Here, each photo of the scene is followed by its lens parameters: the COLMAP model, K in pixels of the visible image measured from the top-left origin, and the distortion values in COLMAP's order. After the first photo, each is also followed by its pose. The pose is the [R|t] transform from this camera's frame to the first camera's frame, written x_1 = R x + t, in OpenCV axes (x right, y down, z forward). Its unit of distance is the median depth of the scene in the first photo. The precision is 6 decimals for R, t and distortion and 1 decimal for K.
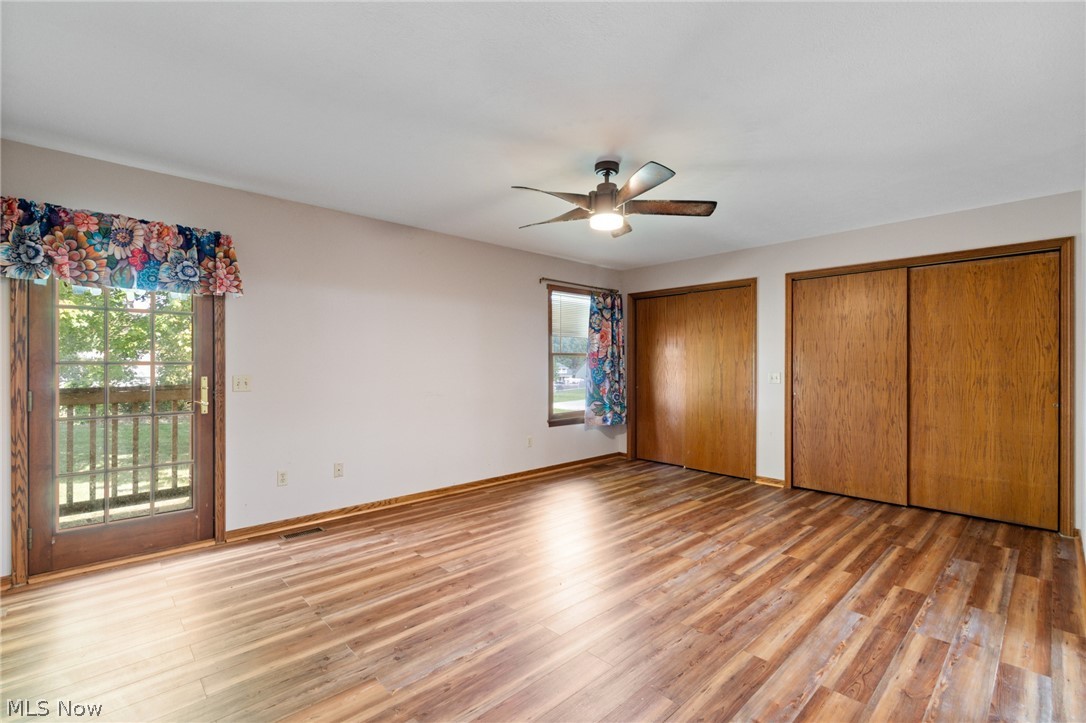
lens RADIAL K [[484.0, 0, 538.0], [0, 484.0, 363.3], [0, 0, 1]] dist [0.004138, -0.002470]
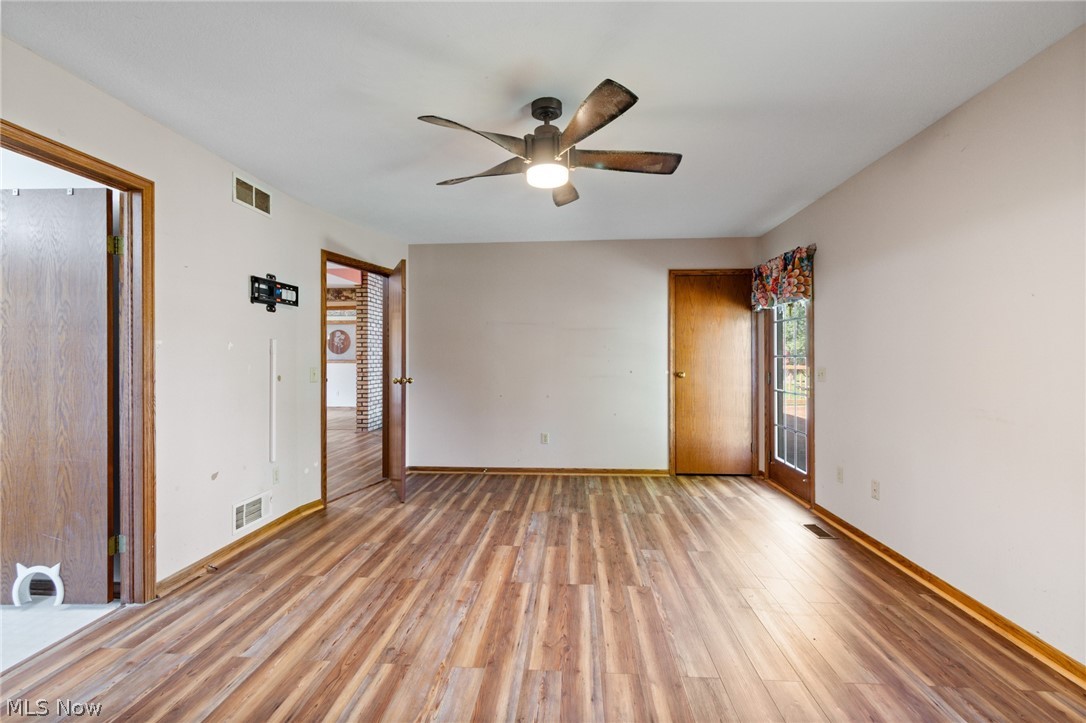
lens RADIAL K [[484.0, 0, 540.4], [0, 484.0, 359.3], [0, 0, 1]] dist [0.004138, -0.002470]
pose [[-0.732650, 0.002654, -0.680600, 0.846614], [0.004030, 0.999992, -0.000438, 0.007357], [0.680593, -0.003063, -0.732655, 1.943270]]
